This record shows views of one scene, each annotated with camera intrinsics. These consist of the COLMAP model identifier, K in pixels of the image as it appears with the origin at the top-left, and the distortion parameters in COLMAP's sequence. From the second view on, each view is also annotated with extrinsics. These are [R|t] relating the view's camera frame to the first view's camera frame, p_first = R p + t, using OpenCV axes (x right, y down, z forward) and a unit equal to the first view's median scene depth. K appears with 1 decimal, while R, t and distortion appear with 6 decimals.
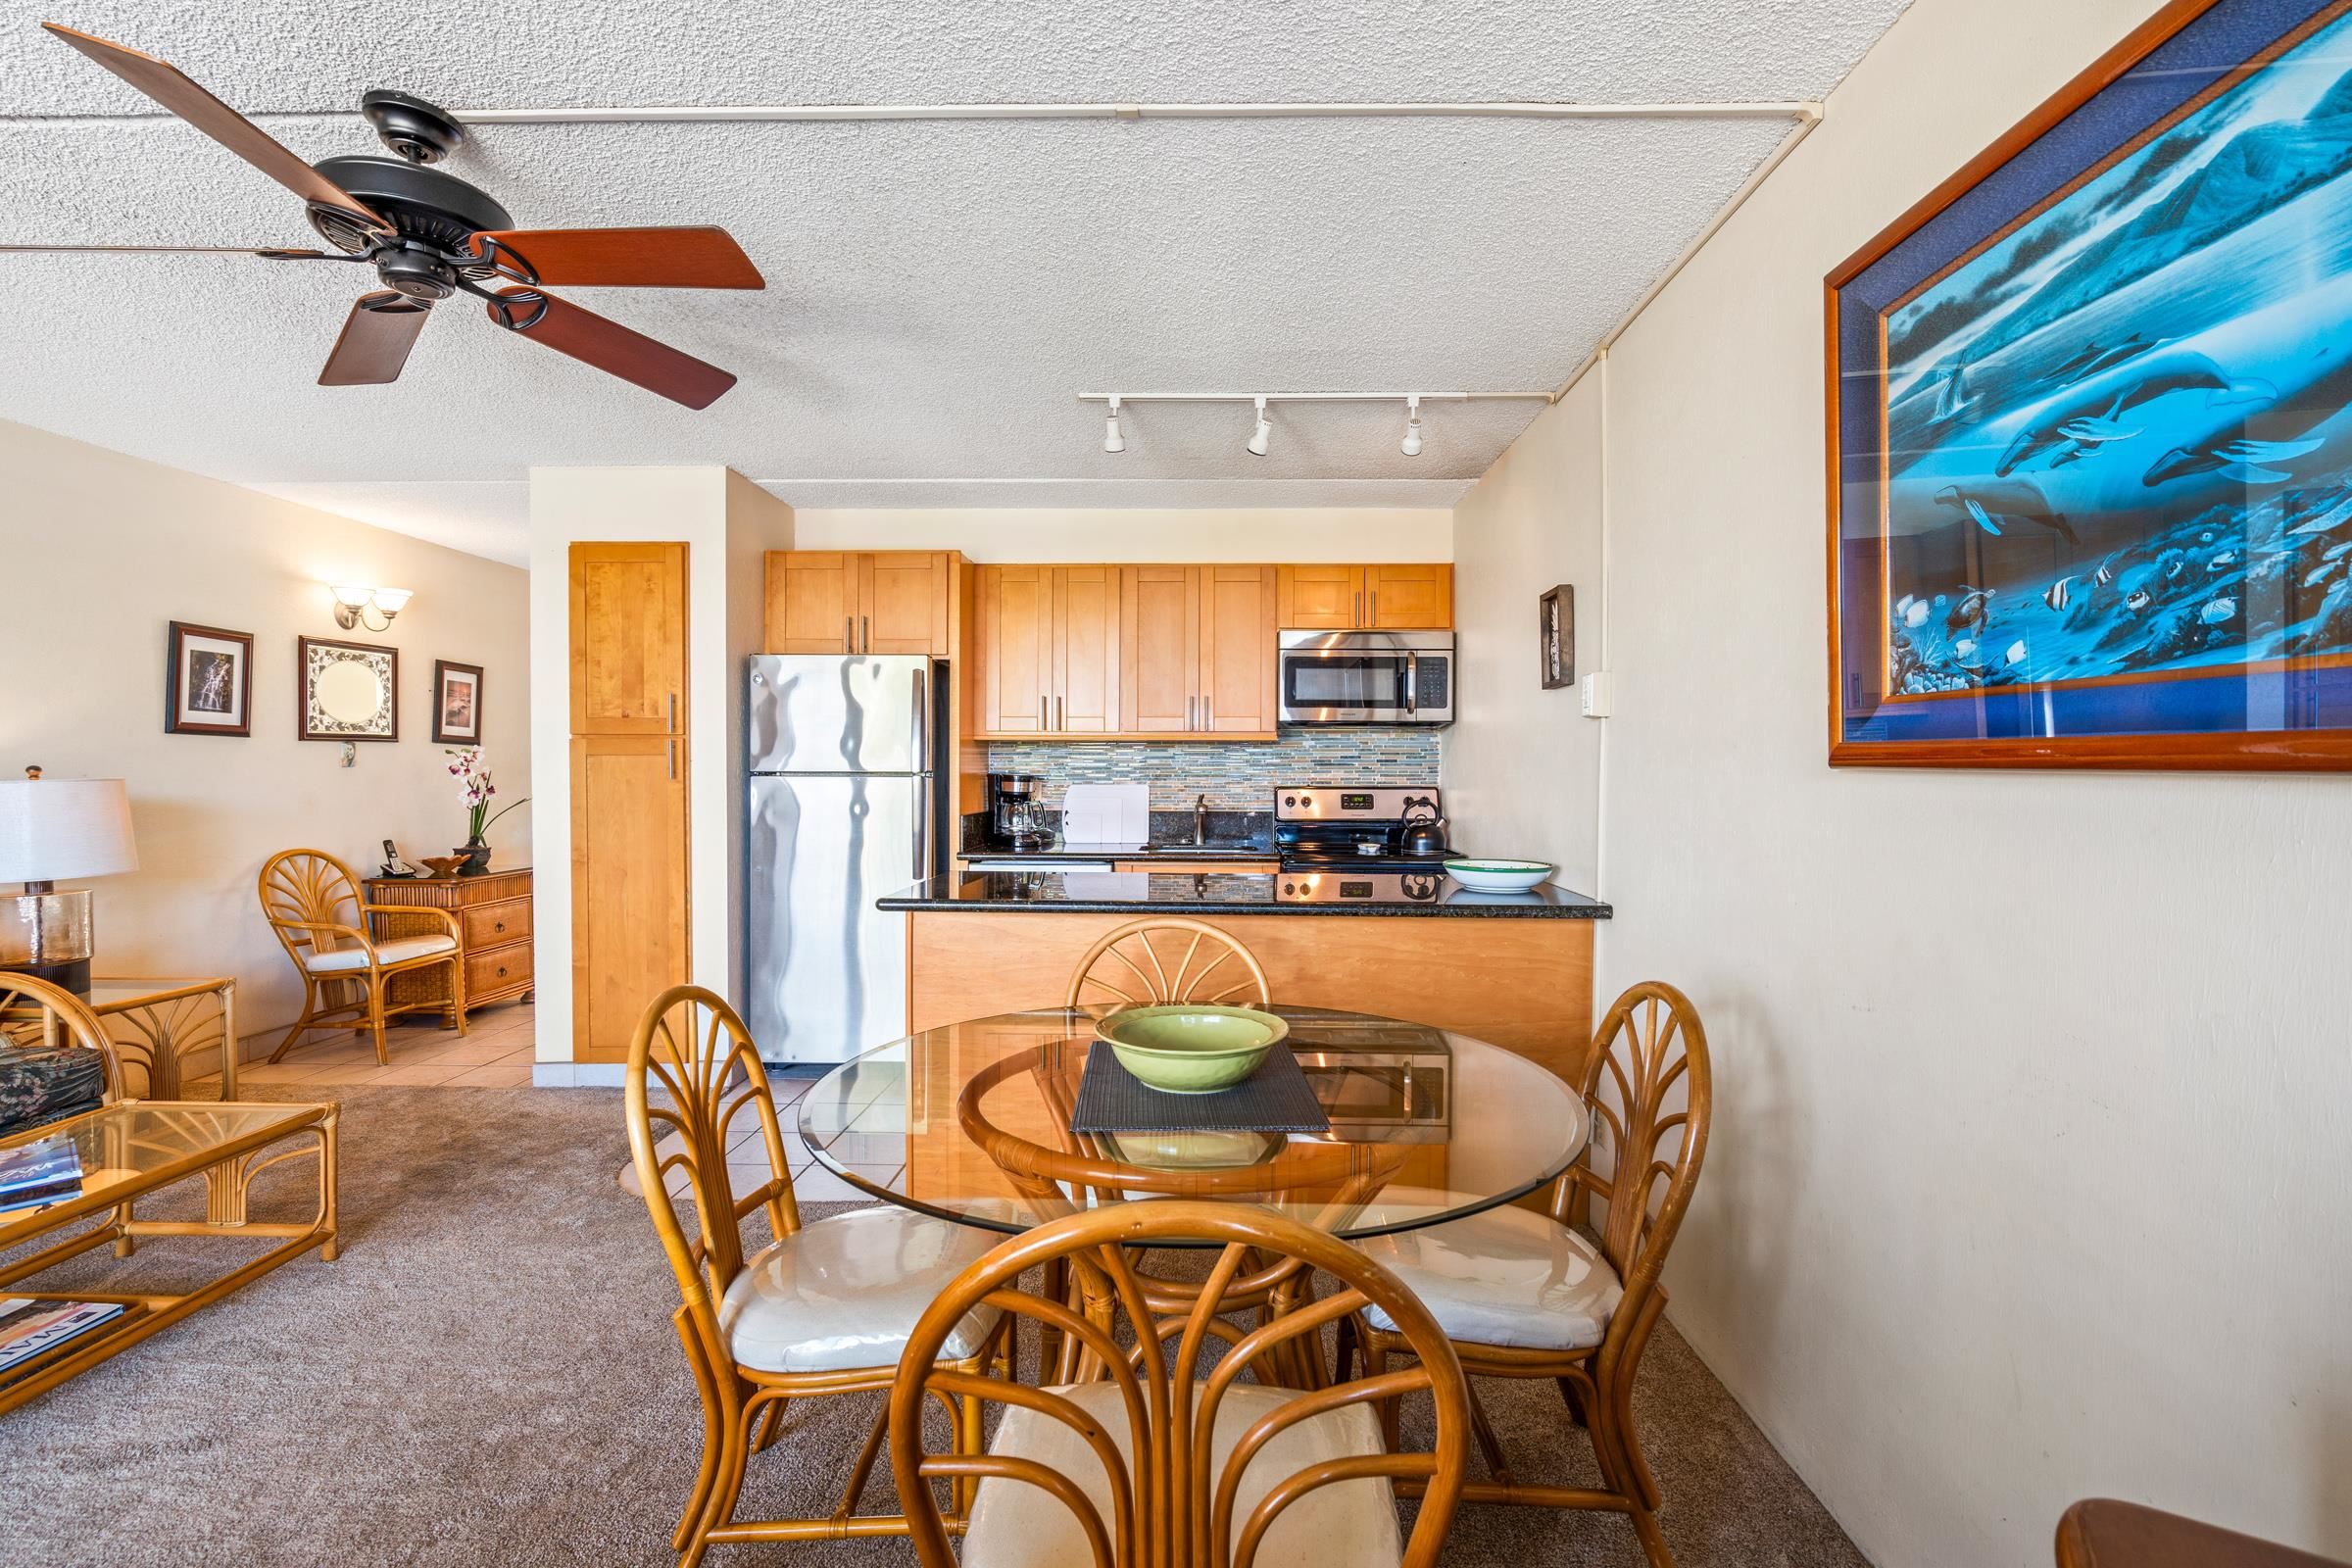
lens RADIAL K [[1062.9, 0, 1172.5], [0, 1062.9, 788.9], [0, 0, 1]] dist [-0.002483, 0.000789]
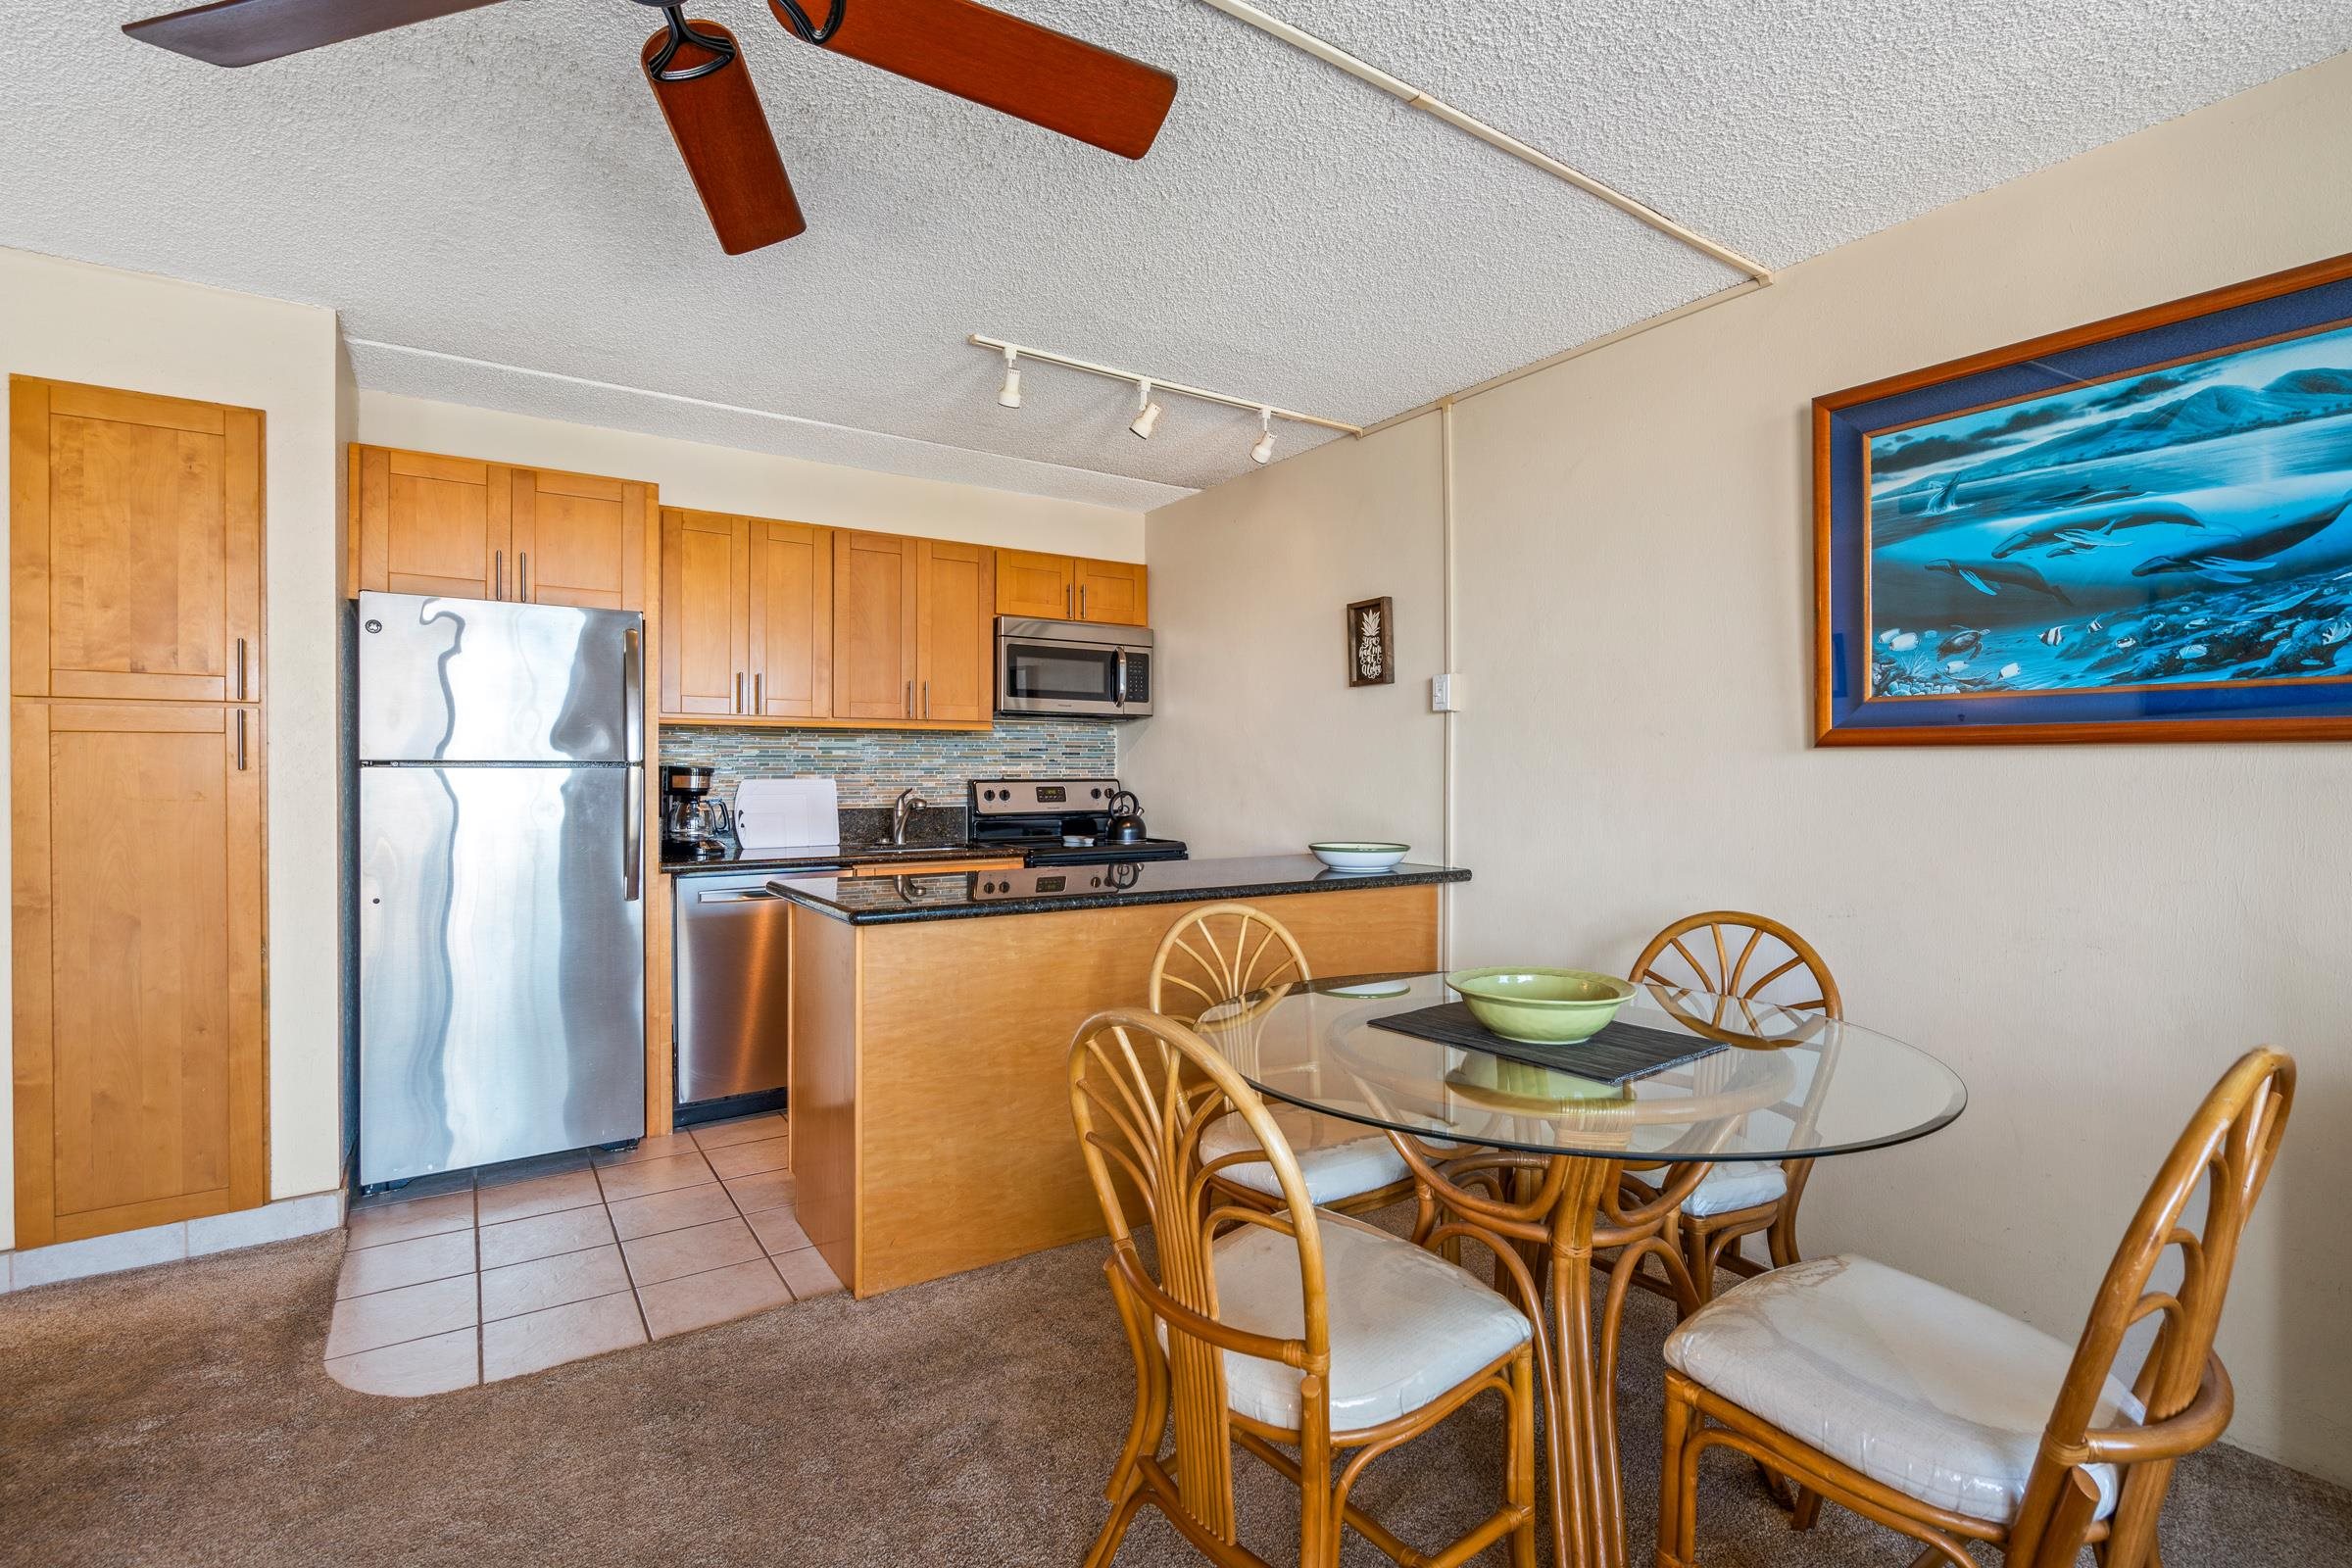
lens RADIAL K [[1077.6, 0, 1168.4], [0, 1077.6, 777.9], [0, 0, 1]] dist [-0.000967, -0.000058]
pose [[0.819732, -0.006151, 0.572714, -0.455650], [0.014113, 0.999856, -0.009462, 0.011105], [-0.572573, 0.015839, 0.819700, 0.162421]]
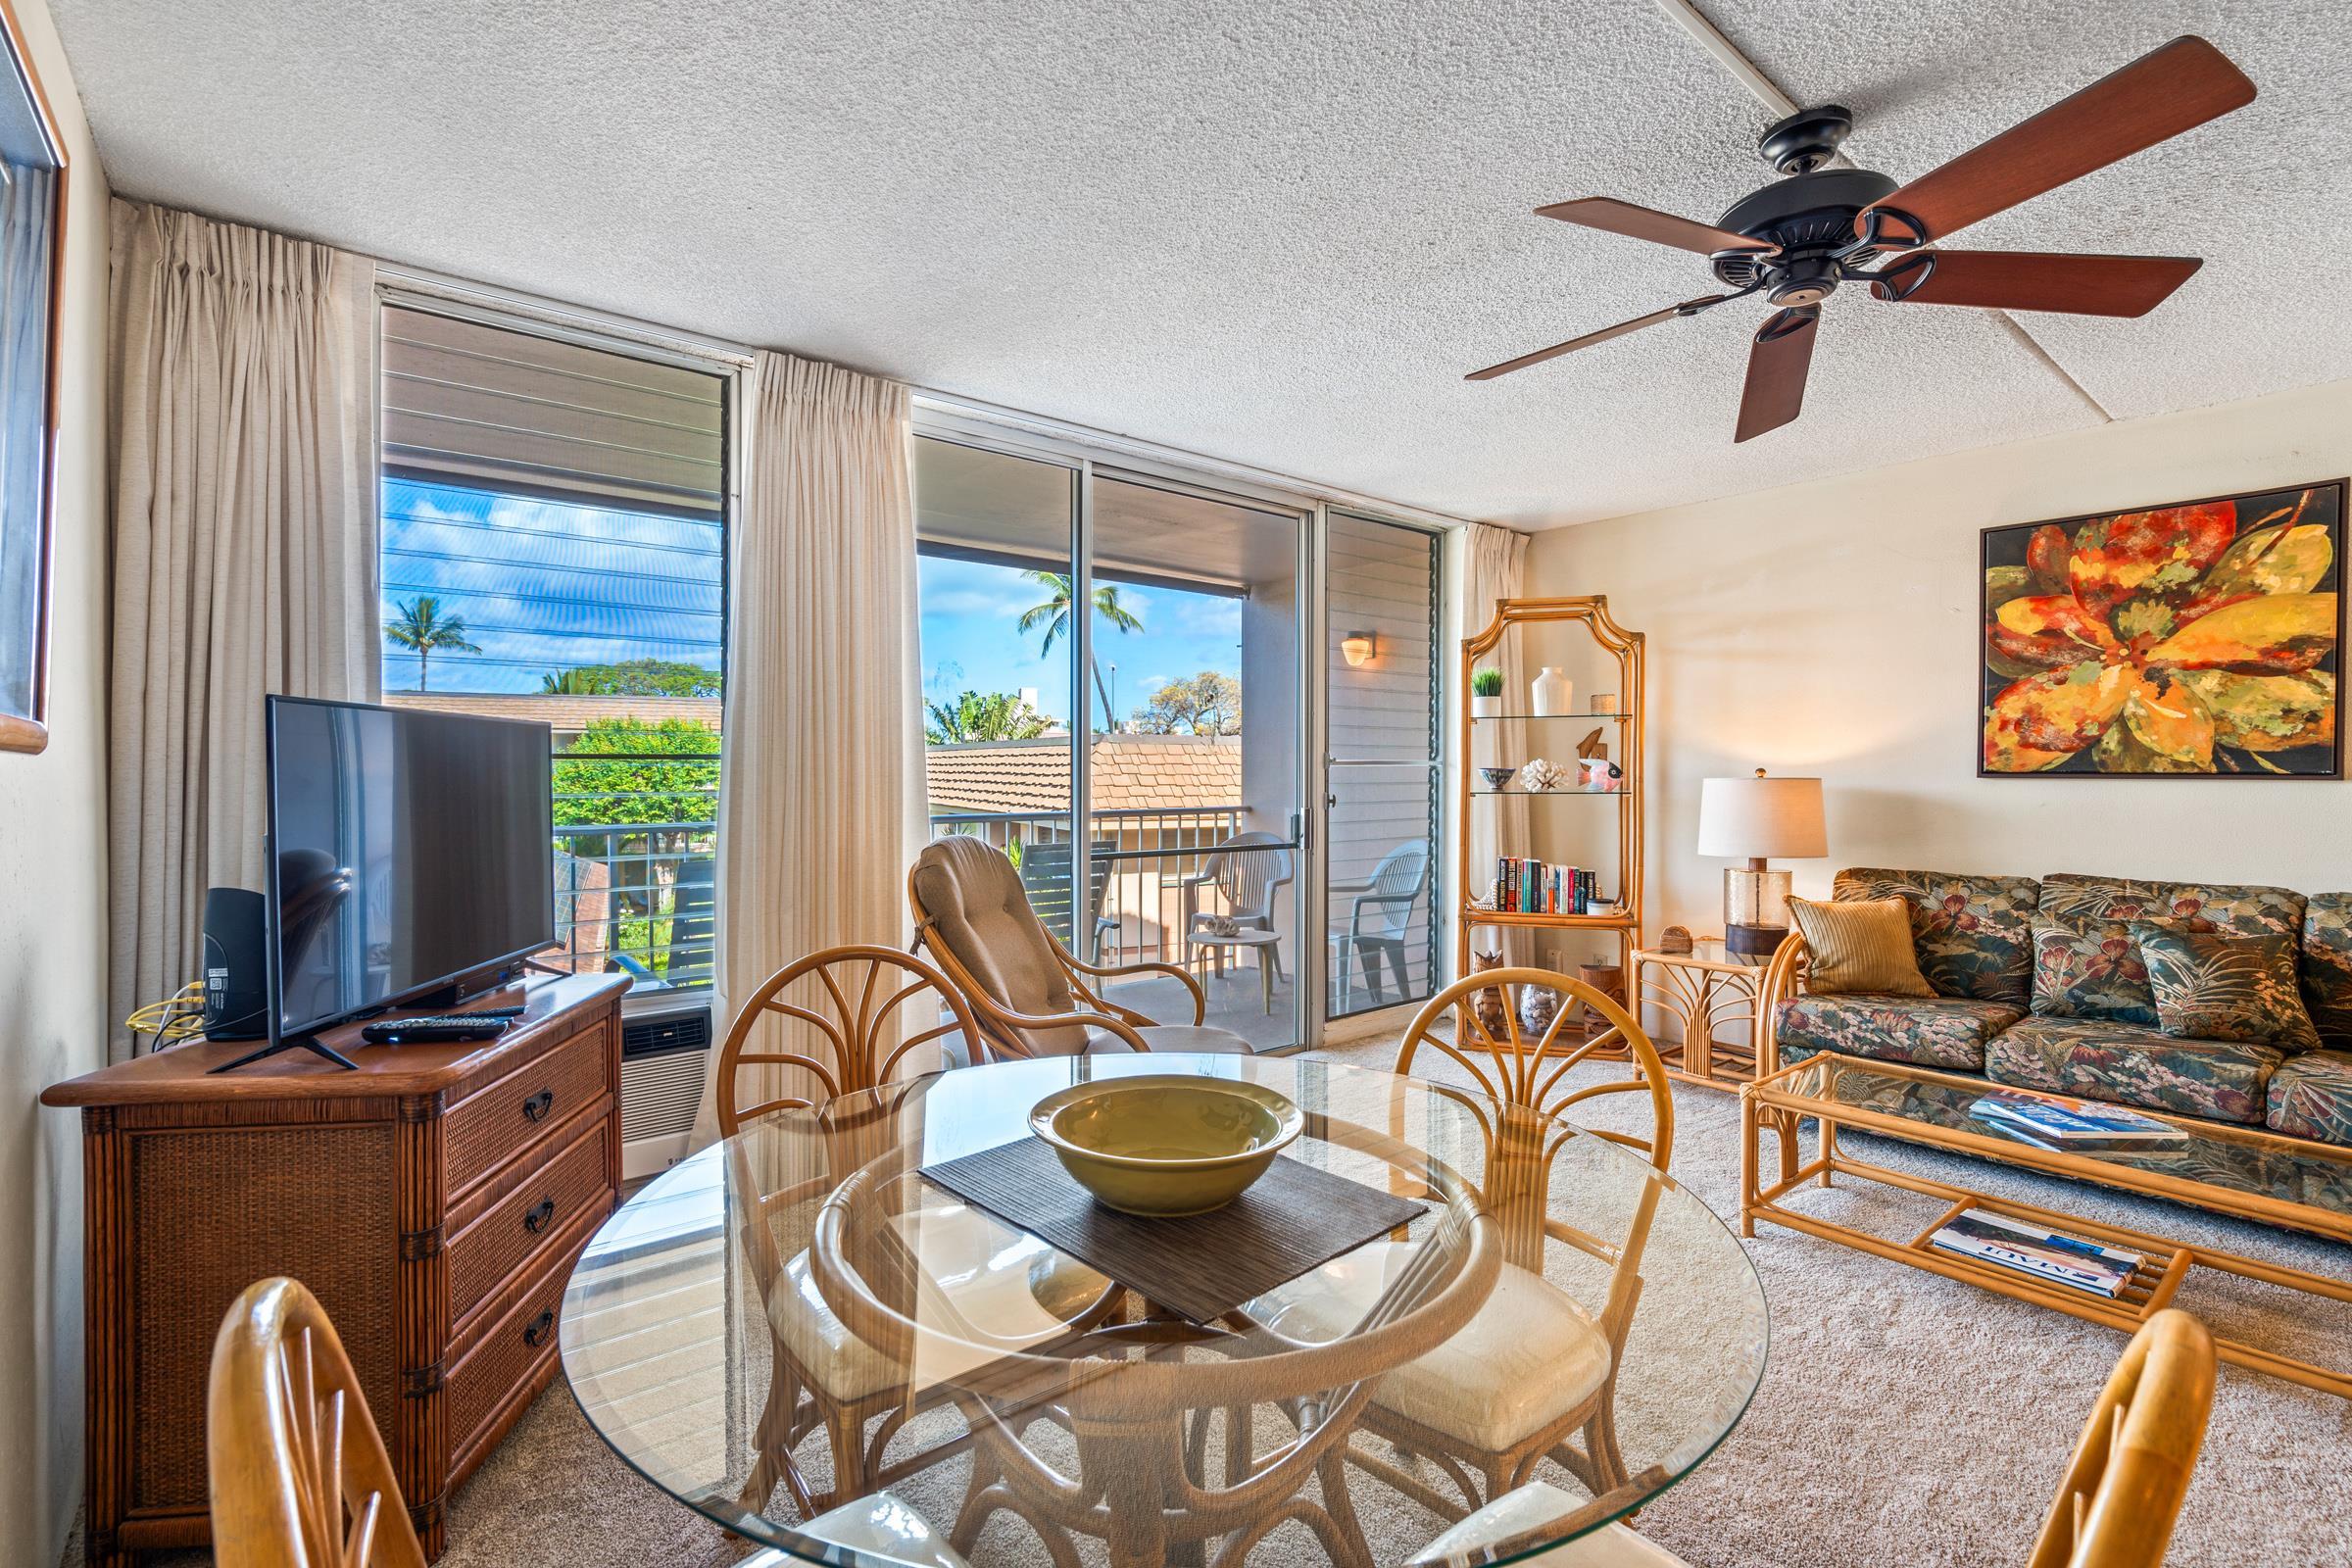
lens RADIAL K [[1083.1, 0, 1161.6], [0, 1083.1, 778.8], [0, 0, 1]] dist [-0.000267, 0.000545]
pose [[-0.752958, 0.002350, -0.658065, 0.248416], [-0.015946, 0.999635, 0.021815, -0.008563], [0.657876, 0.026919, -0.752645, 0.755178]]
